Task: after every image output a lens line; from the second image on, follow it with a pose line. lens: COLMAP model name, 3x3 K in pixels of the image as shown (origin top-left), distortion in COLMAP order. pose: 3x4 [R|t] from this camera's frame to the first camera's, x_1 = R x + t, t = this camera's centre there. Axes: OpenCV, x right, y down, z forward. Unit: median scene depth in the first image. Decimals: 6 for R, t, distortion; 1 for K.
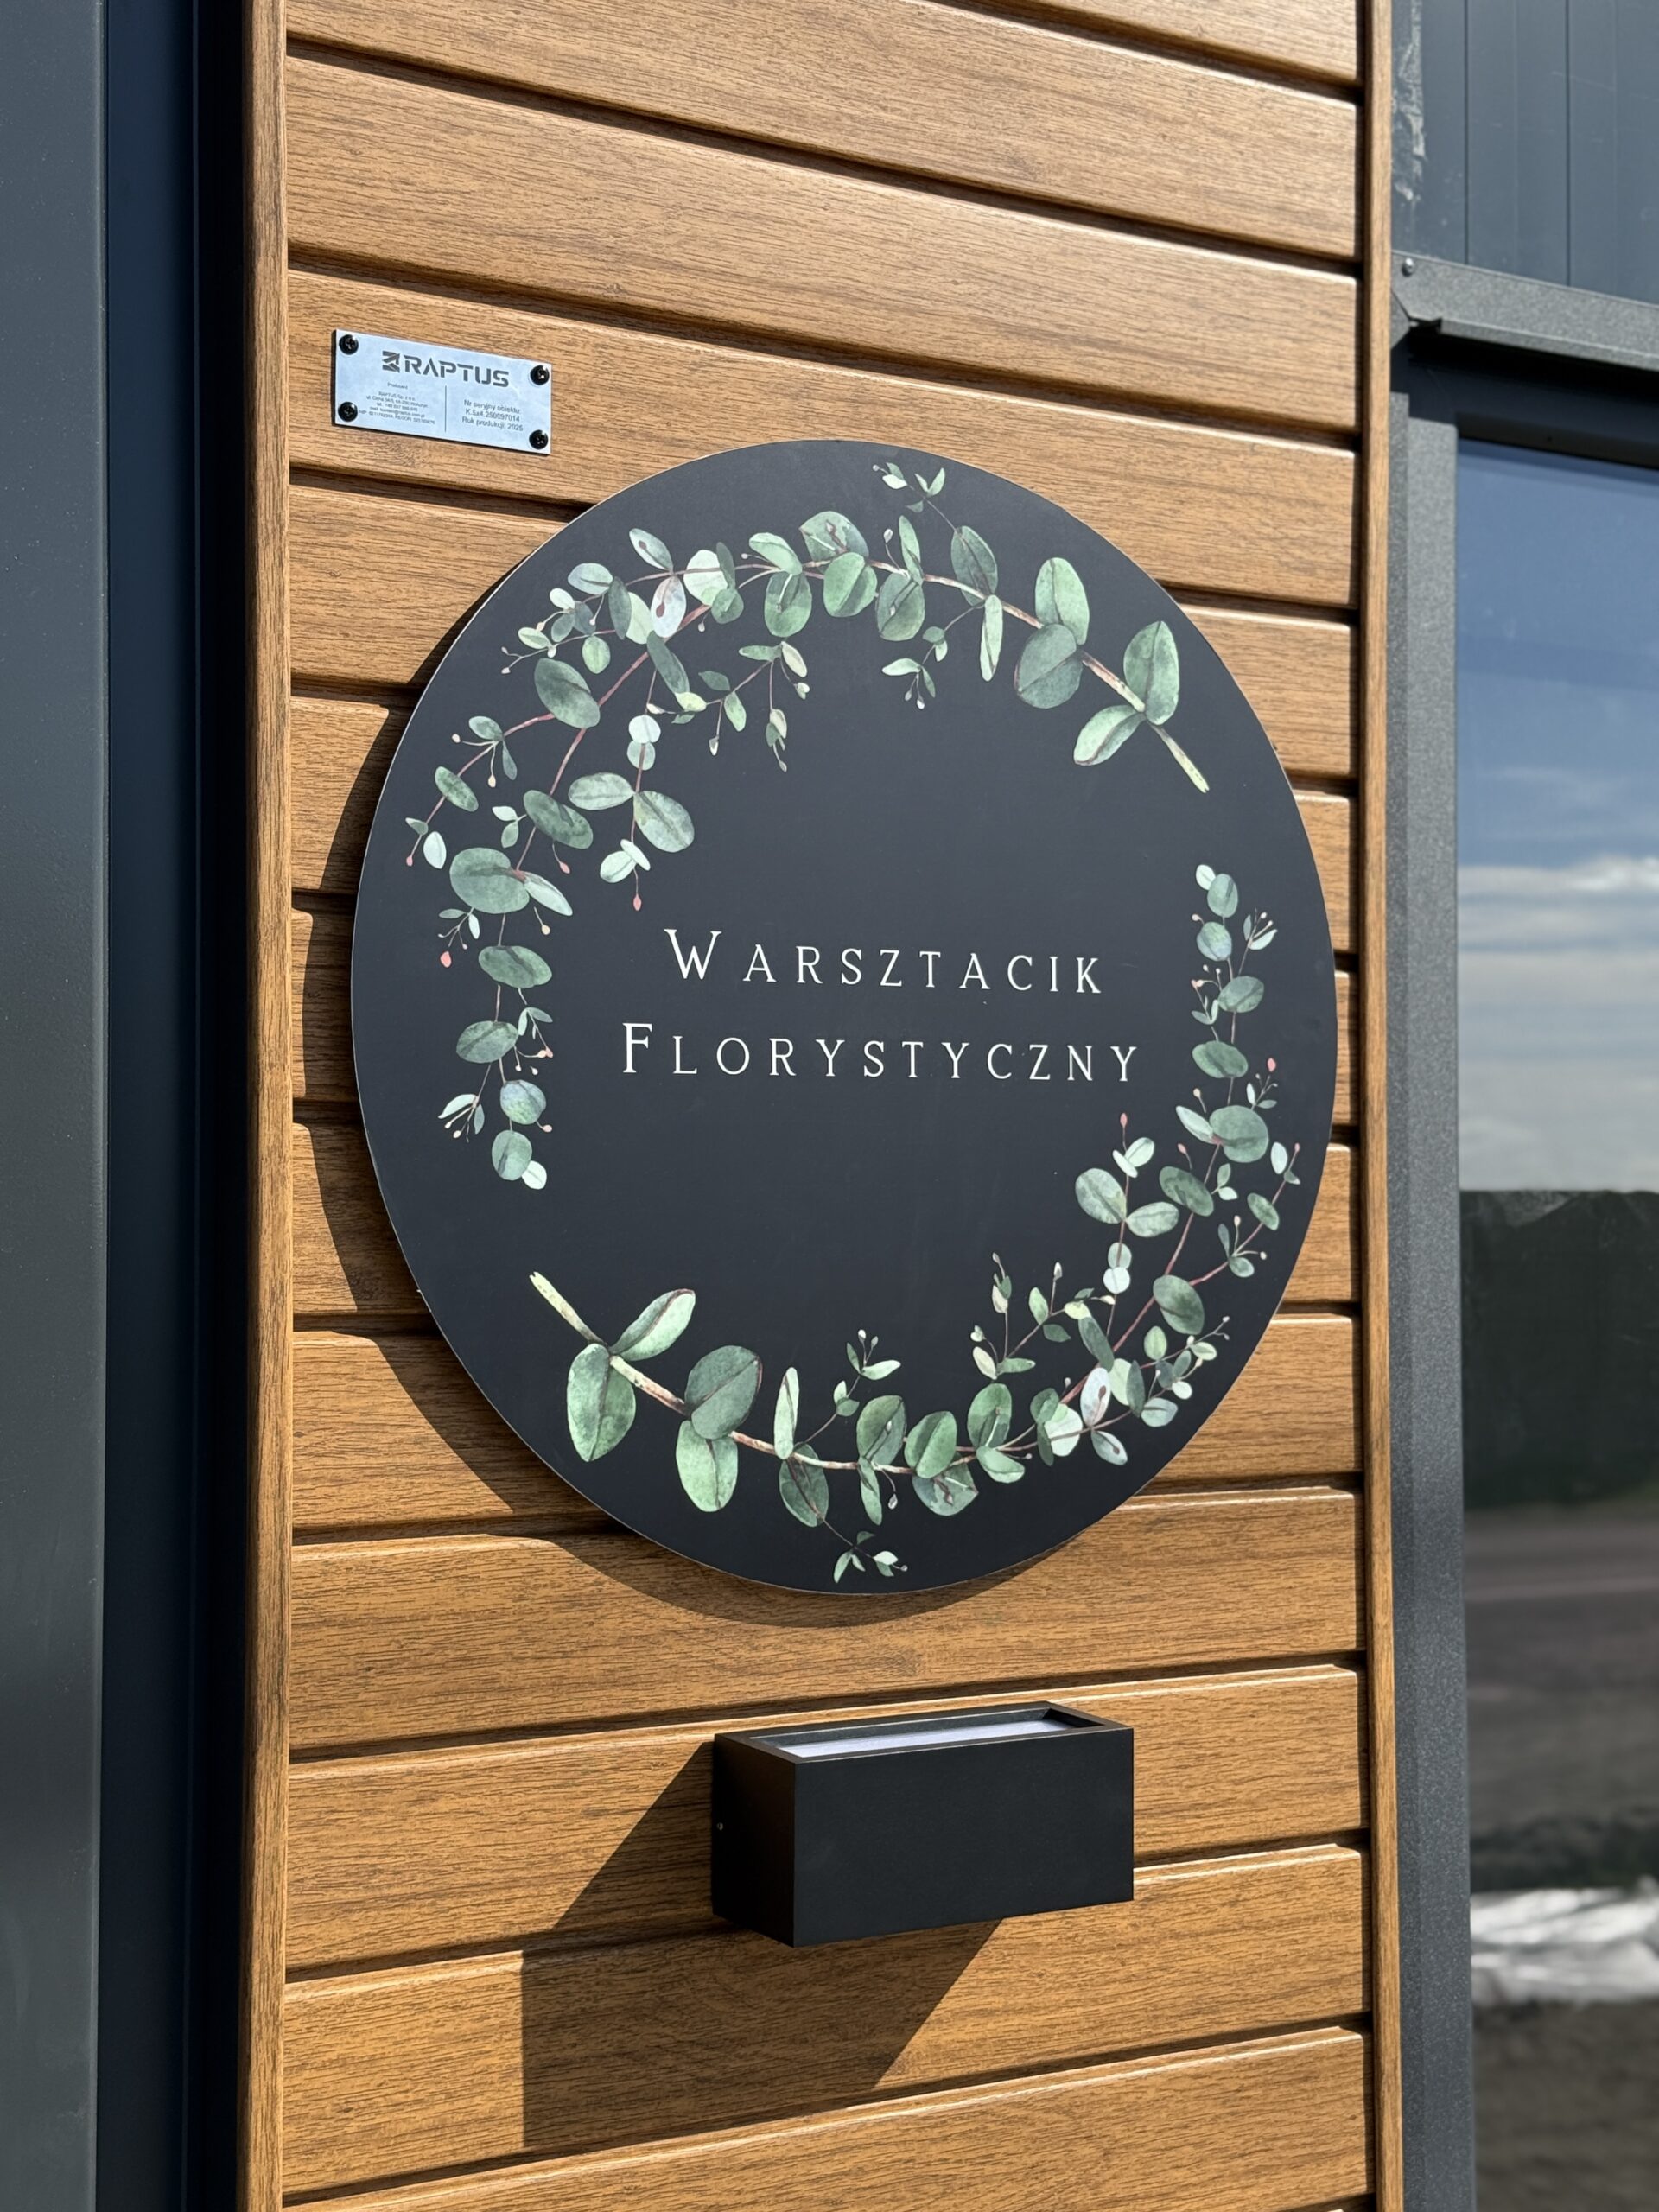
lens RADIAL K [[3092.2, 0, 829.5], [0, 3092.2, 1106.0], [0, 0, 1]] dist [0.125325, 0.130528]
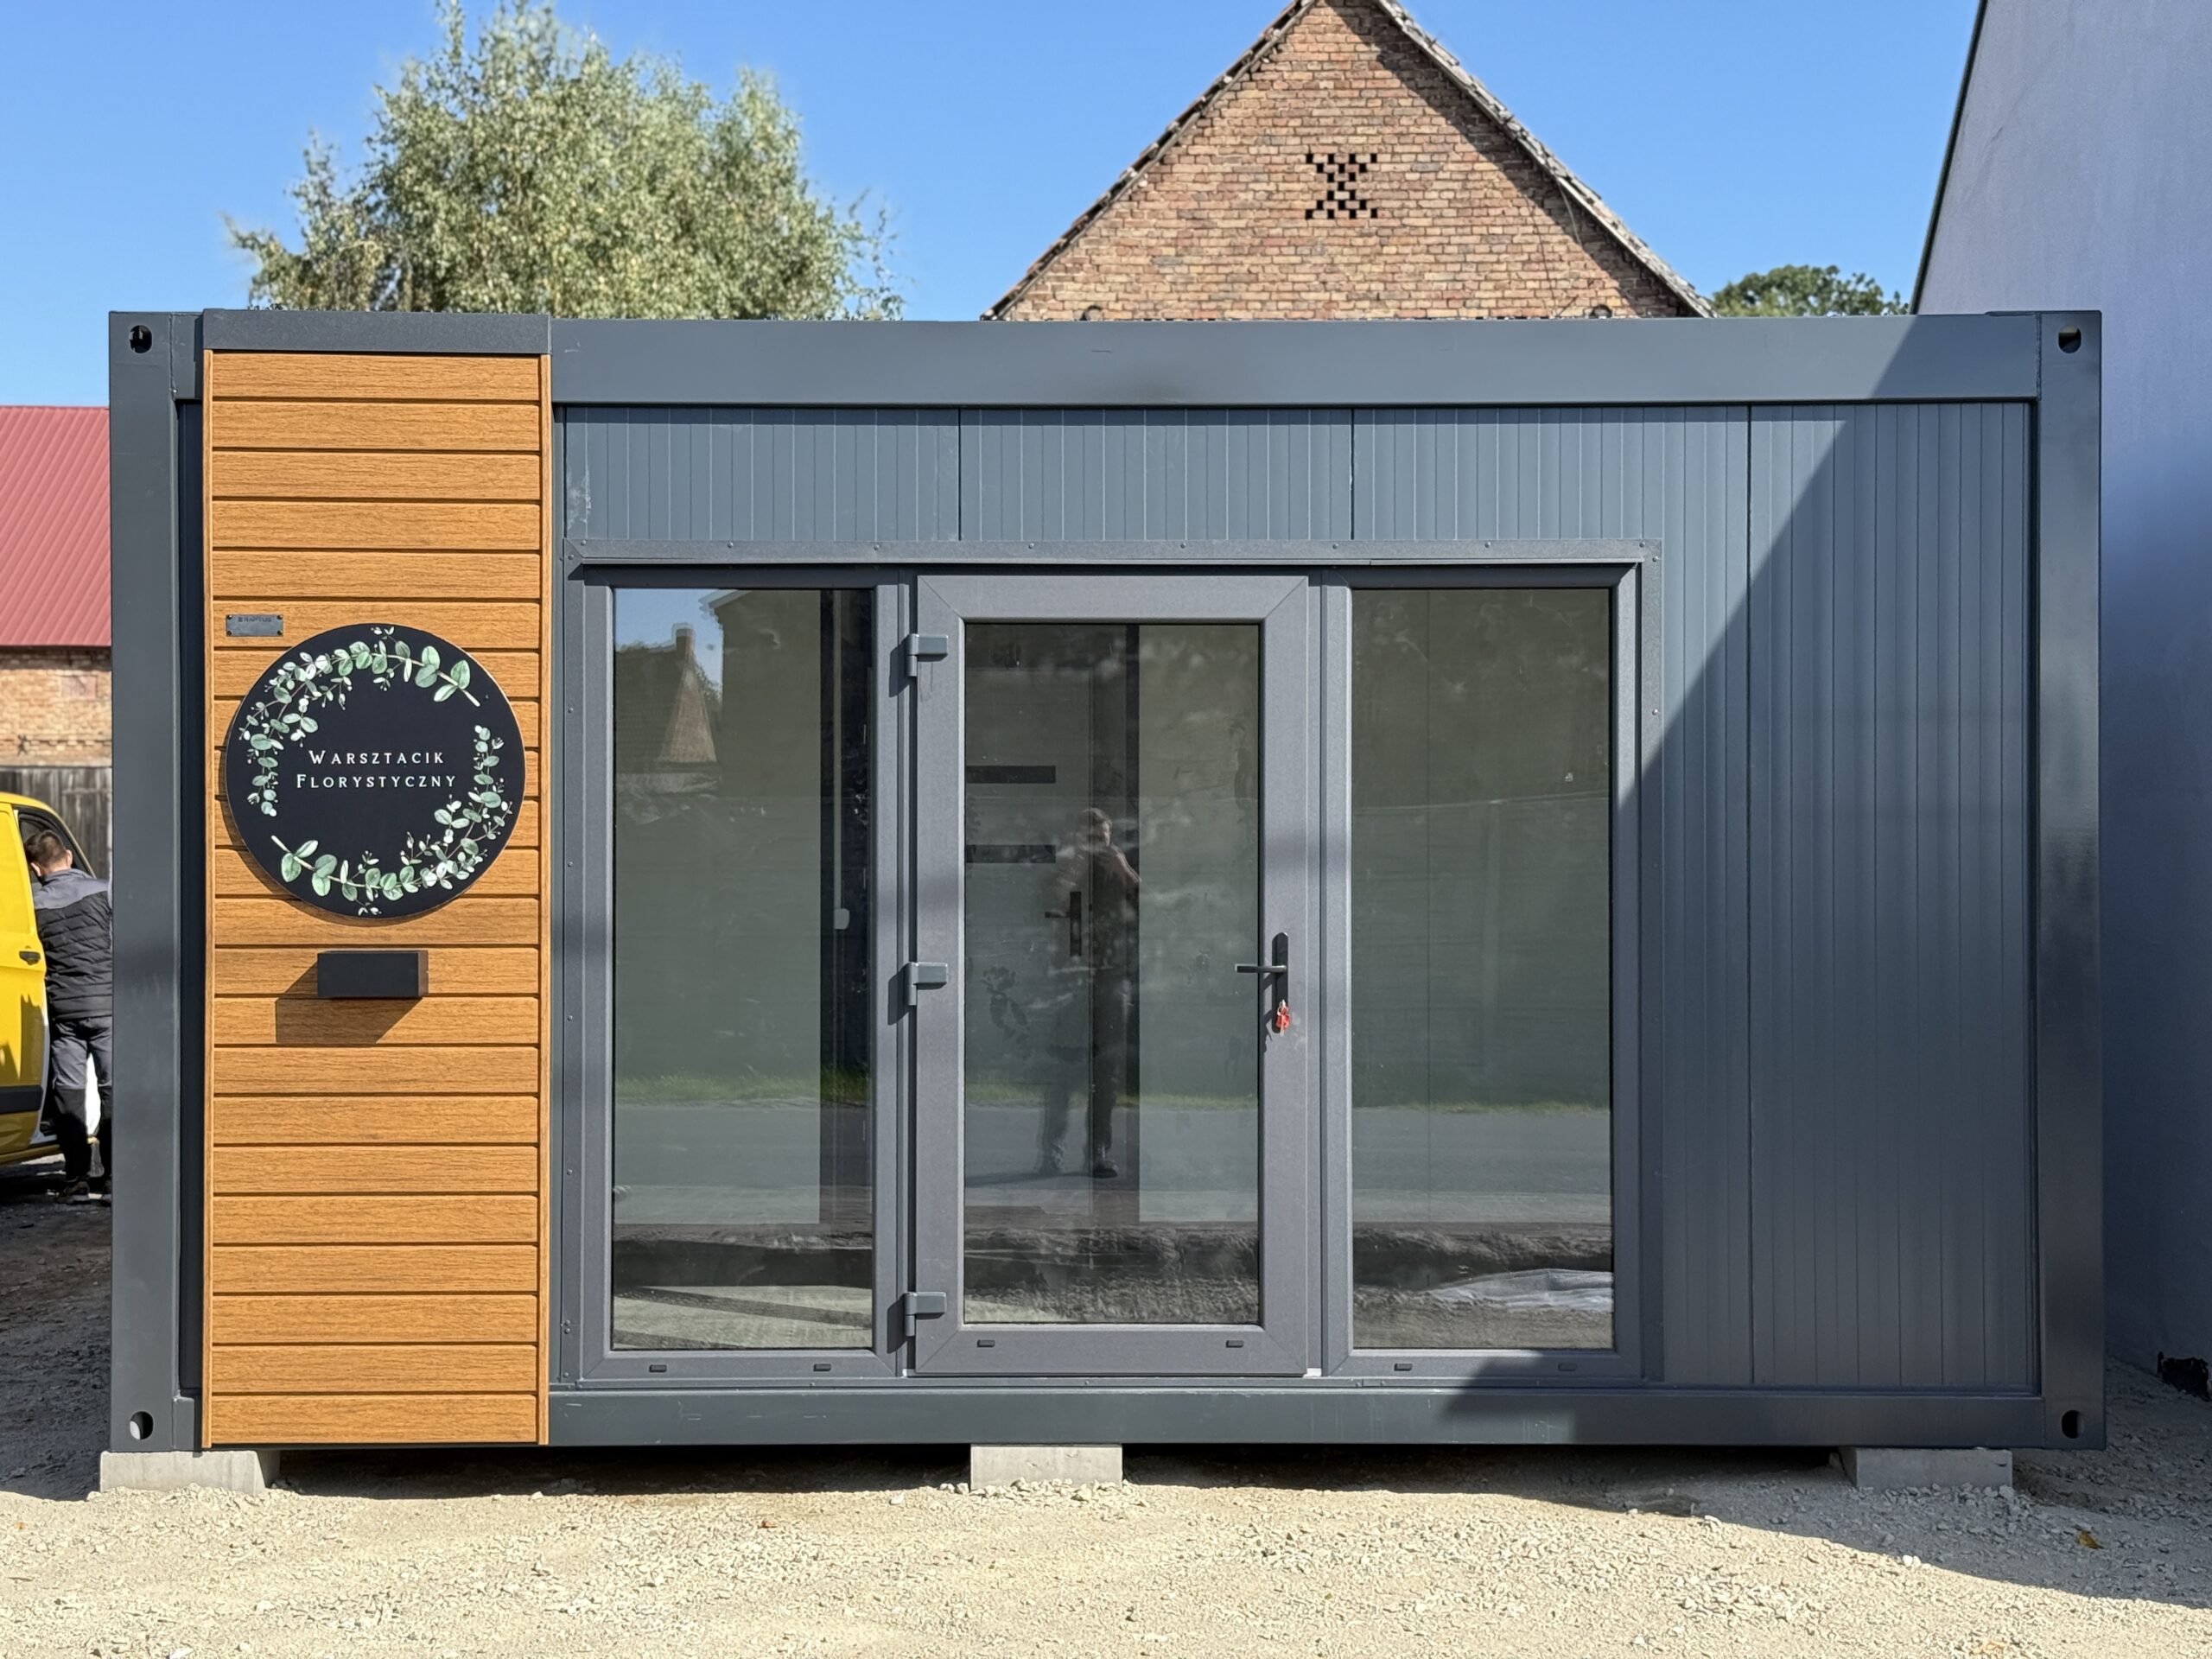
lens RADIAL K [[3092.2, 0, 1106.0], [0, 3092.2, 829.5], [0, 0, 1]] dist [0.125325, 0.130528]
pose [[0.853218, -0.003084, -0.521545, 2.840361], [0.018757, 0.999517, 0.024774, -0.035046], [0.521217, -0.030920, 0.852864, -1.856499]]
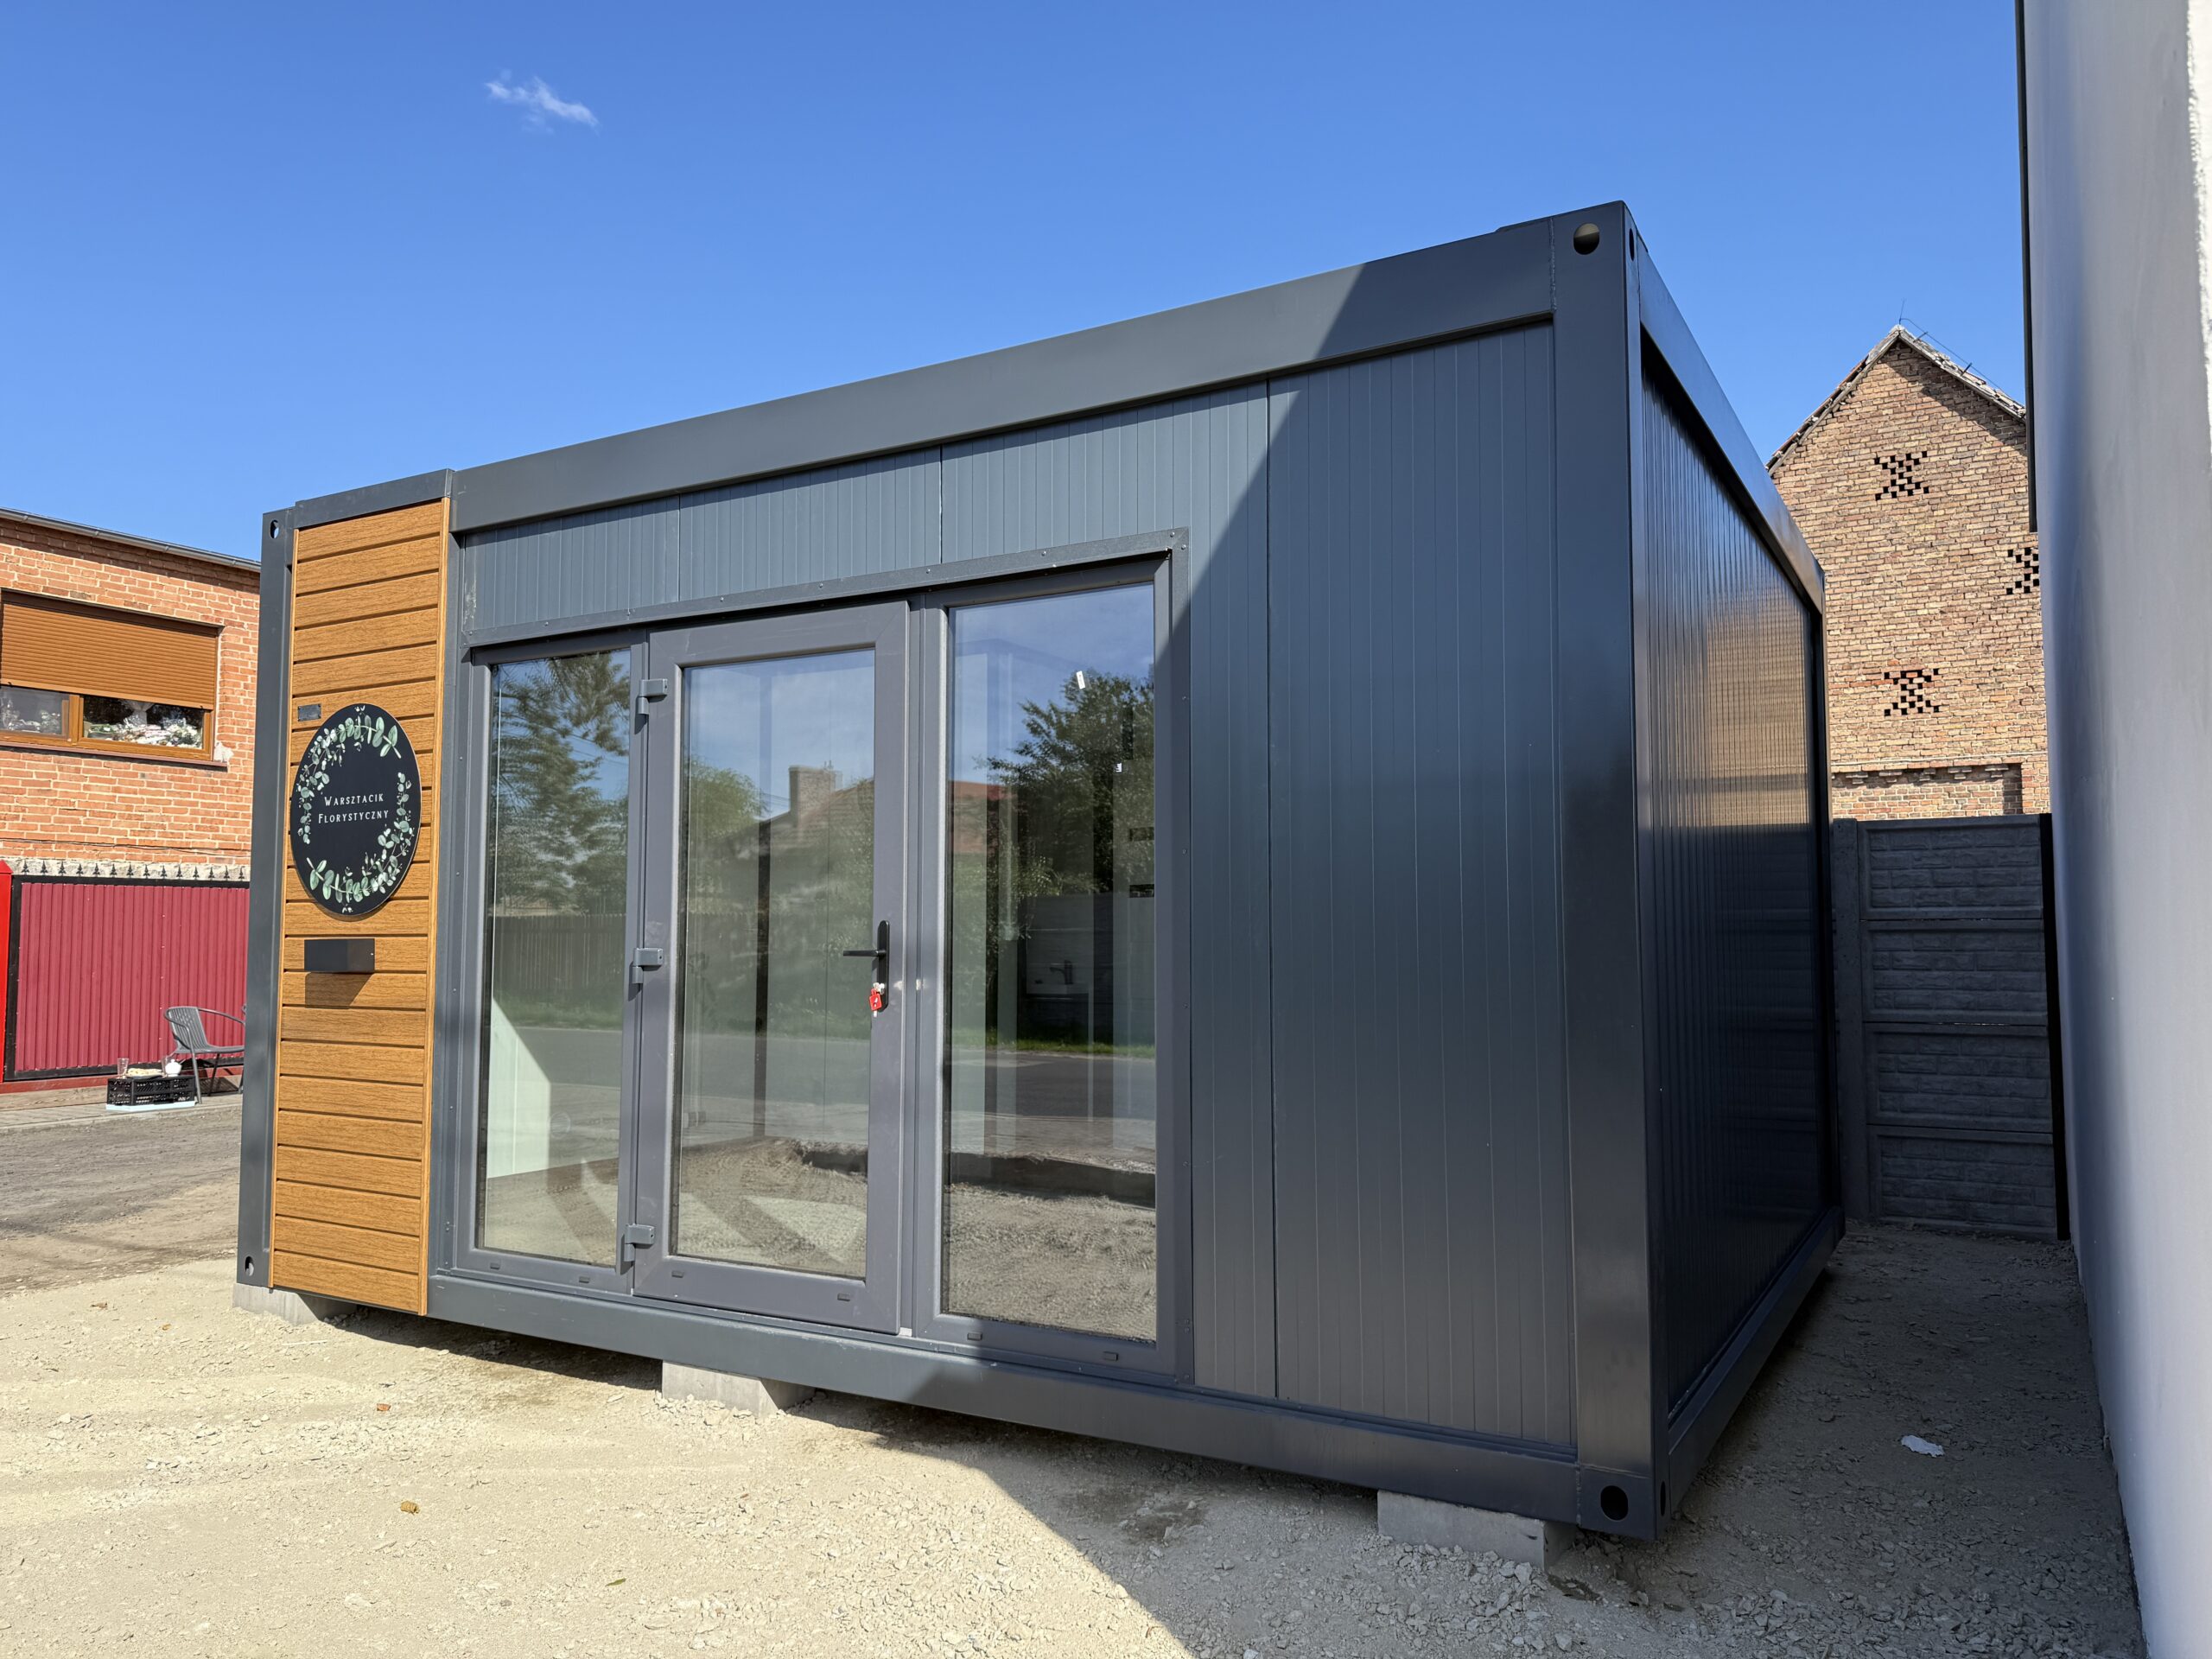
lens RADIAL K [[1558.8, 0, 1106.0], [0, 1558.8, 829.5], [0, 0, 1]] dist [0.050566, -0.084525]
pose [[0.474700, -0.062802, -0.877904, 3.048150], [0.033538, 0.998017, -0.053260, 0.196812], [0.879508, -0.004160, 0.475865, 0.853880]]
